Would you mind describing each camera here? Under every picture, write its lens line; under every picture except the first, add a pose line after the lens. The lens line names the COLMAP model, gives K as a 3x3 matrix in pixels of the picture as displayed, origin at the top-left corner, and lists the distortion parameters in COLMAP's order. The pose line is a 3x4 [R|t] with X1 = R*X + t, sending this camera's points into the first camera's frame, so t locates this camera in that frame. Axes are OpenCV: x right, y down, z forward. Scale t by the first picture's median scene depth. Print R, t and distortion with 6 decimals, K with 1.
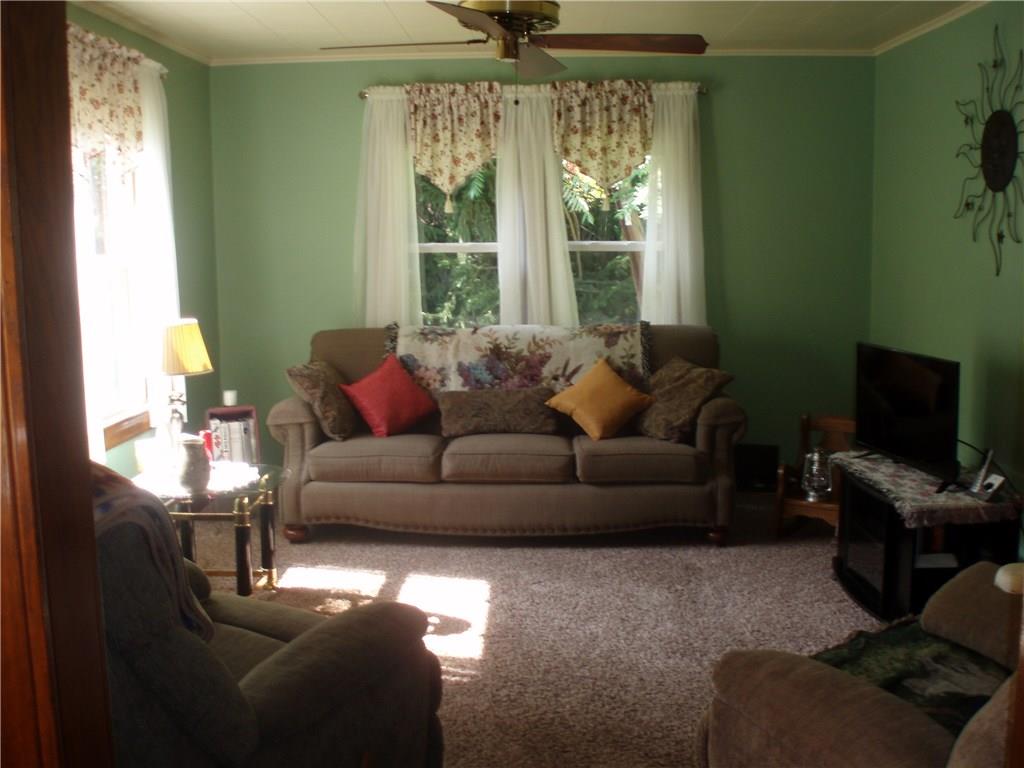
lens RADIAL K [[1136.1, 0, 512.0], [0, 1136.1, 384.0], [0, 0, 1]] dist [-0.107694, 0.013581]
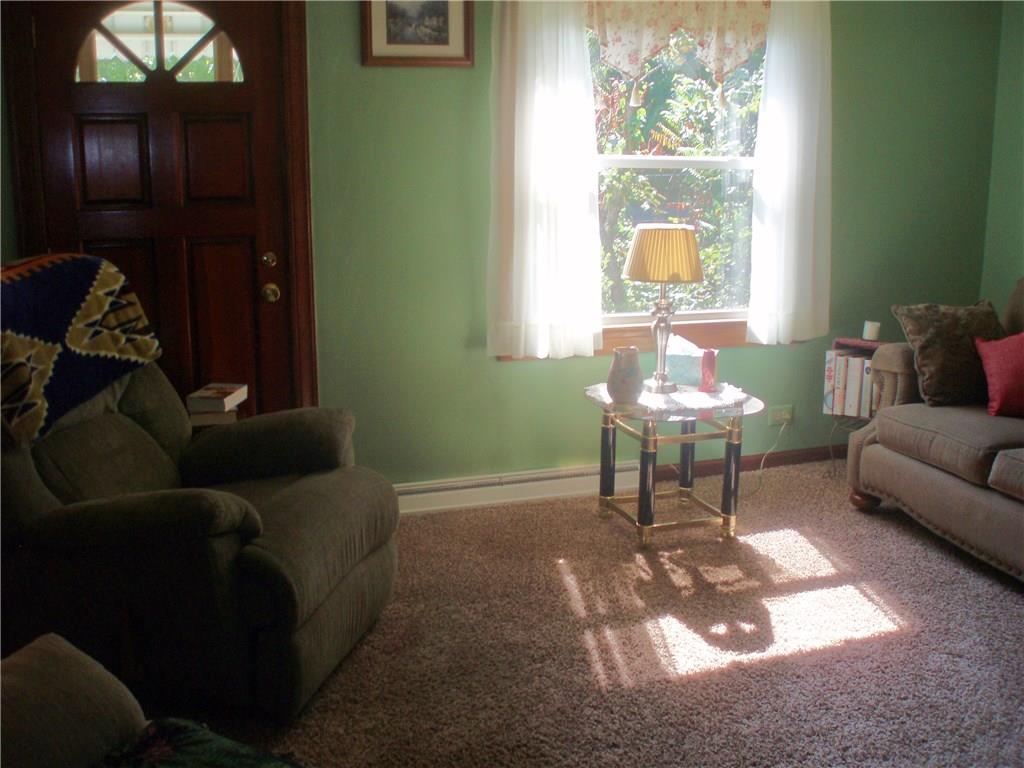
lens RADIAL K [[1136.1, 0, 512.0], [0, 1136.1, 384.0], [0, 0, 1]] dist [-0.107694, 0.013581]
pose [[0.364357, 0.203252, -0.908808, 0.416063], [-0.132877, 0.977253, 0.165287, -0.050500], [0.921731, 0.060536, 0.383076, 0.399040]]
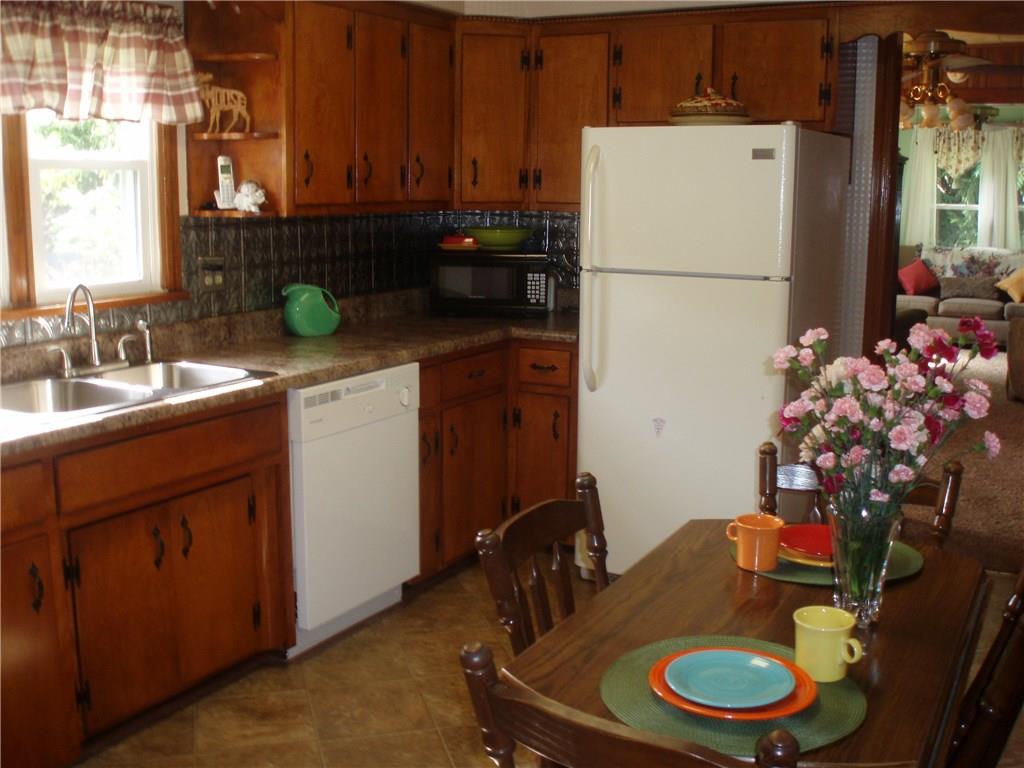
lens RADIAL K [[1136.1, 0, 512.0], [0, 1136.1, 384.0], [0, 0, 1]] dist [-0.107694, 0.013581]
pose [[0.901725, 0.087351, -0.423393, 0.106265], [-0.070957, 0.995997, 0.054364, 0.141888], [0.426446, -0.018978, 0.904314, -1.131764]]
